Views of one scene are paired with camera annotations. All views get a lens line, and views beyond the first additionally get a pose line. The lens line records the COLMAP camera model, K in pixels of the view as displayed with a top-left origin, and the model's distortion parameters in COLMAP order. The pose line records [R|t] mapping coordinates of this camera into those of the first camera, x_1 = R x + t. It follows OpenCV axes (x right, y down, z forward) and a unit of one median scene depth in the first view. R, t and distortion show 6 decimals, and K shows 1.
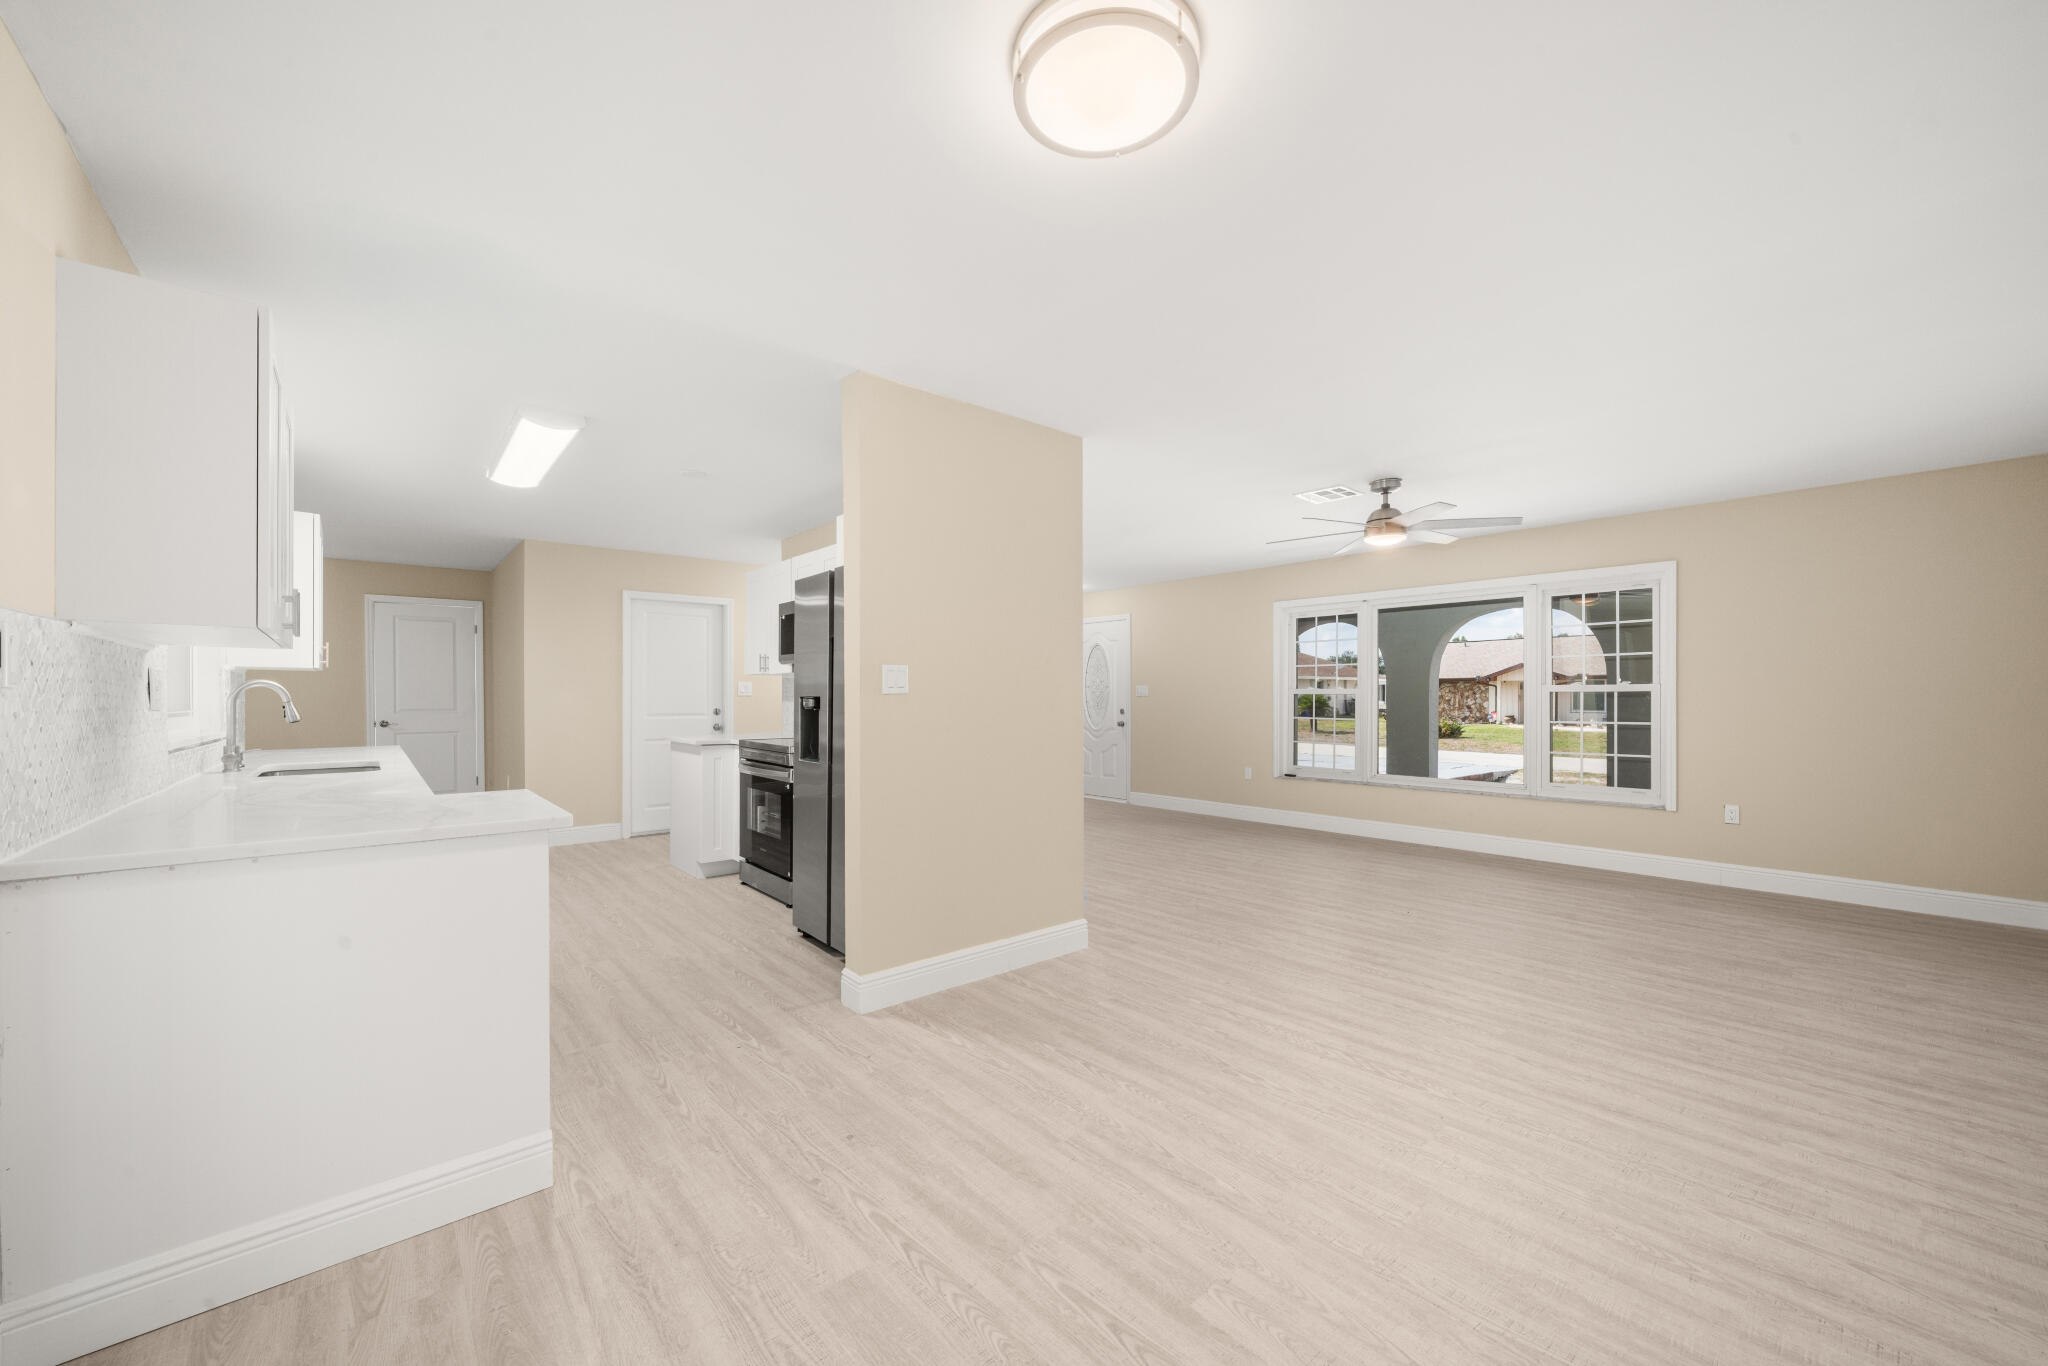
lens RADIAL K [[757.6, 0, 1021.9], [0, 757.6, 698.3], [0, 0, 1]] dist [-0.006503, -0.000169]
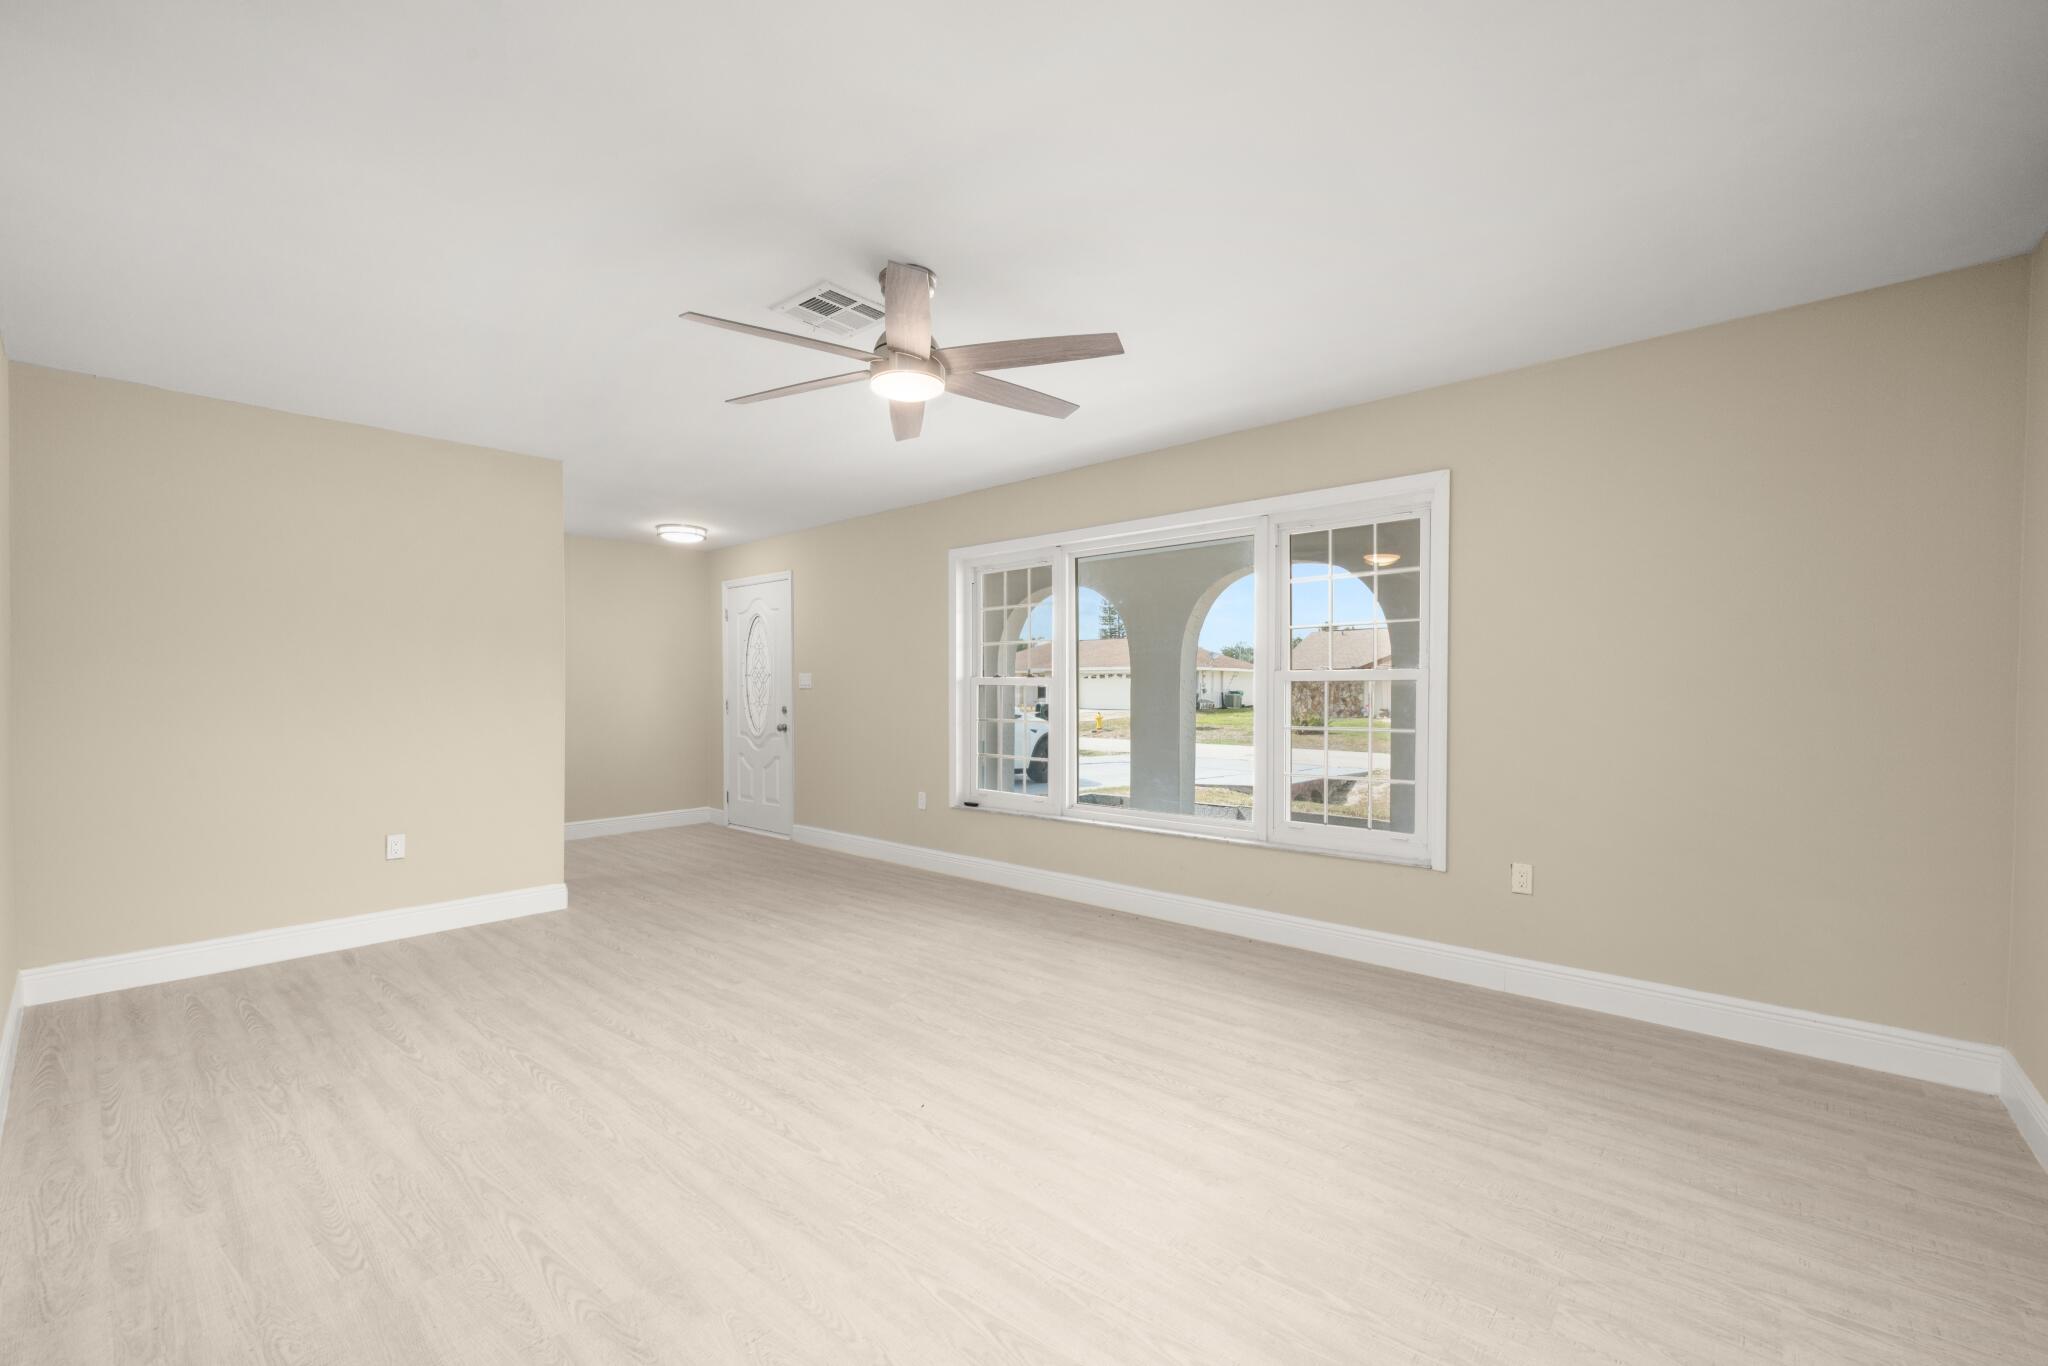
lens RADIAL K [[845.9, 0, 1005.4], [0, 845.9, 698.2], [0, 0, 1]] dist [-0.000234, 0.000602]
pose [[0.993128, -0.003011, 0.116993, 0.688391], [0.001856, 0.999949, 0.009976, -0.003378], [-0.117017, -0.009691, 0.993083, 0.563284]]
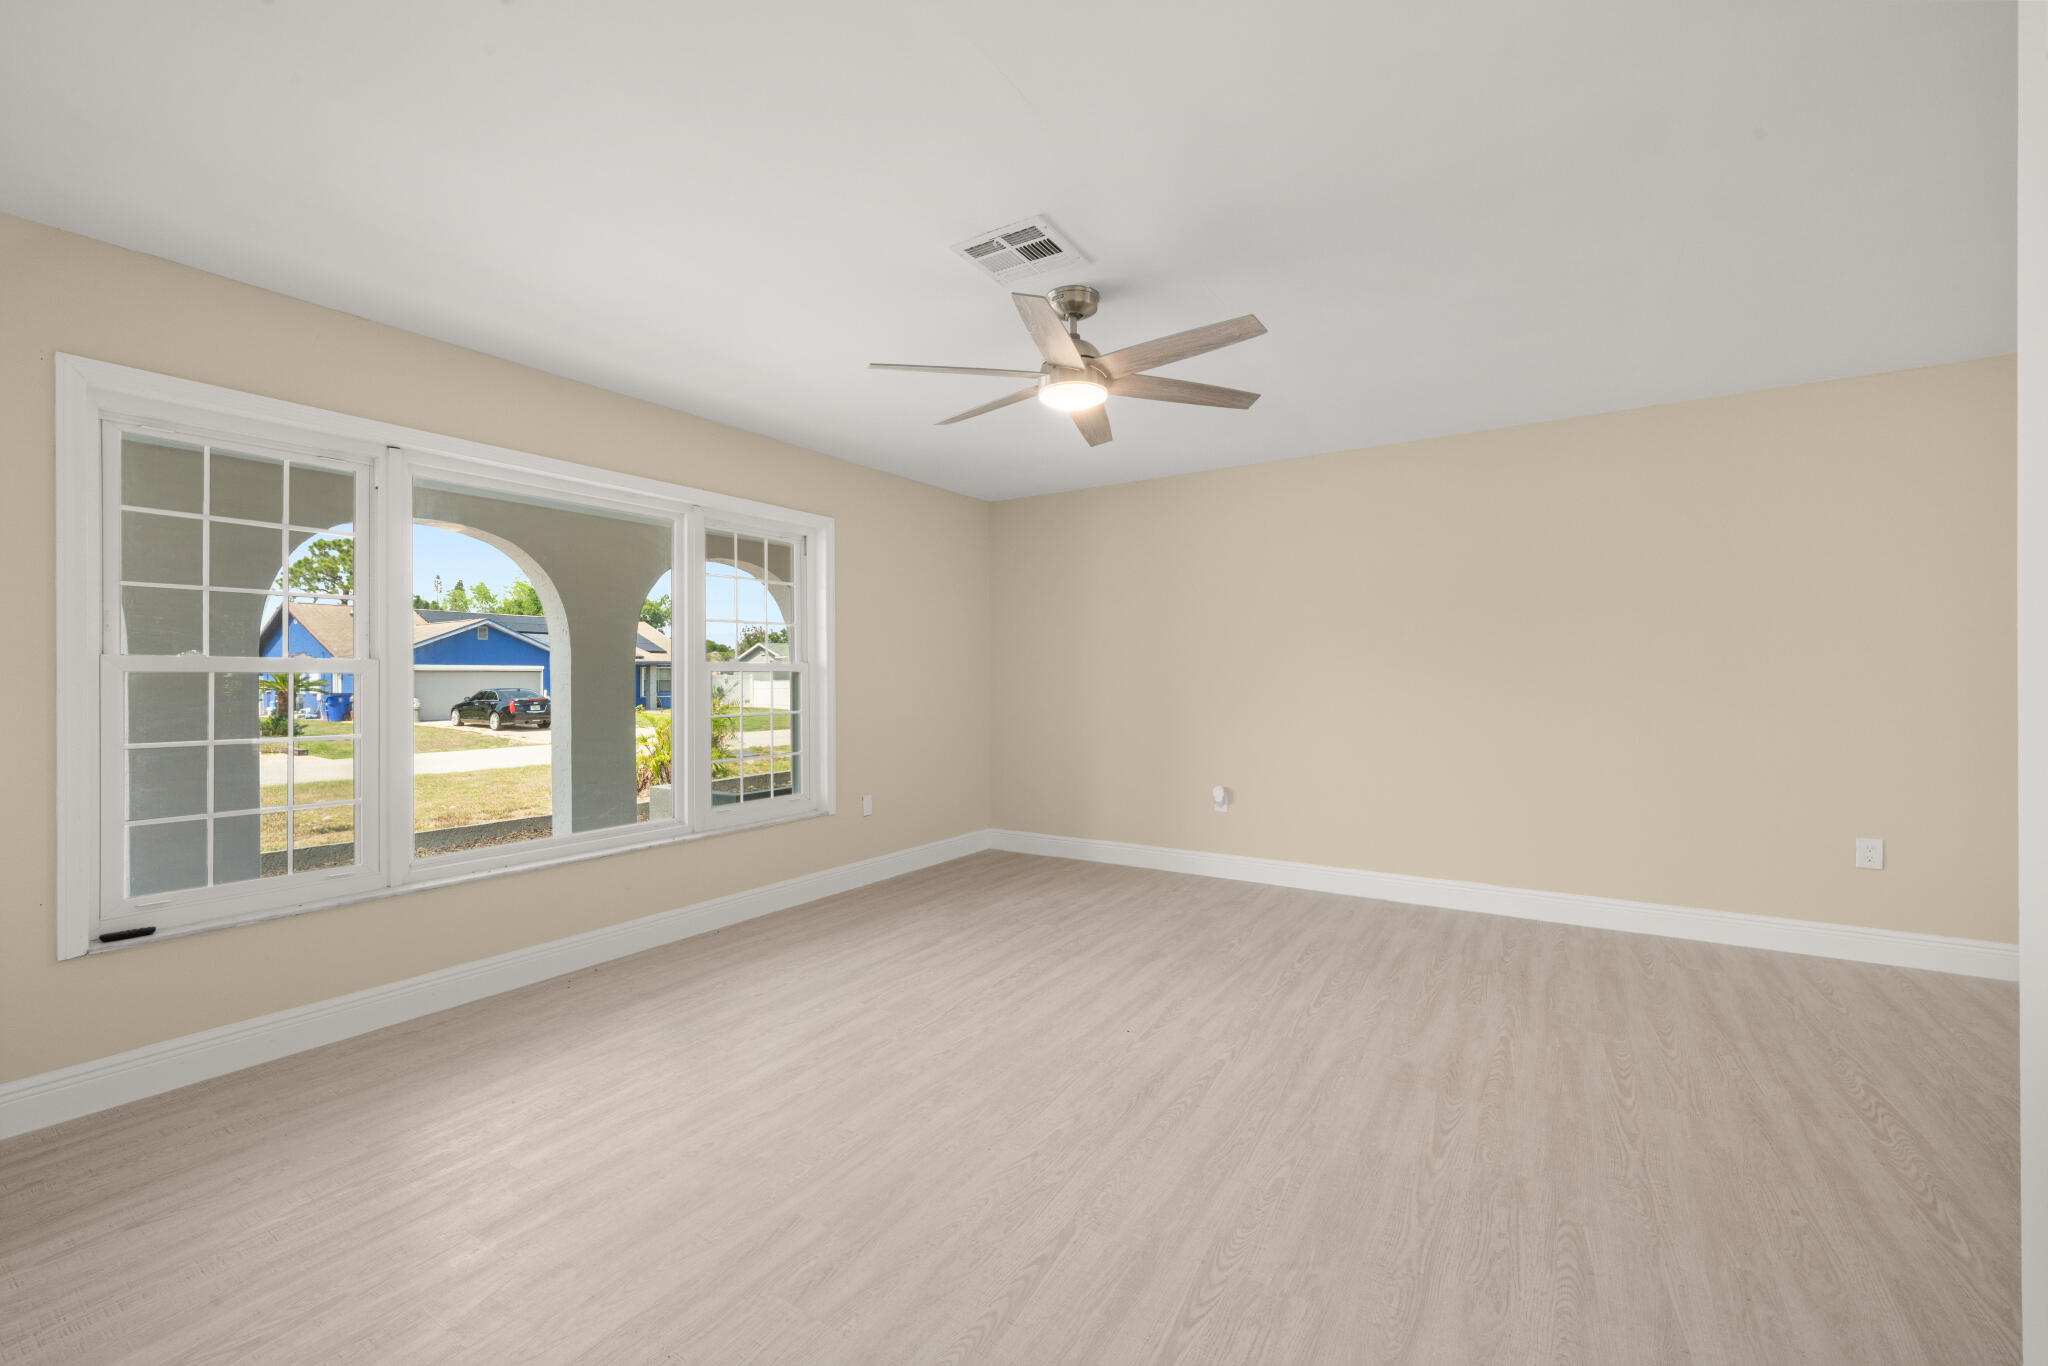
lens RADIAL K [[845.9, 0, 1001.4], [0, 845.9, 680.6], [0, 0, 1]] dist [-0.000234, 0.000602]
pose [[-0.257576, -0.004672, 0.966247, -0.168312], [0.003869, 0.999975, 0.005867, -0.008398], [-0.966250, 0.005249, -0.257552, 1.735489]]
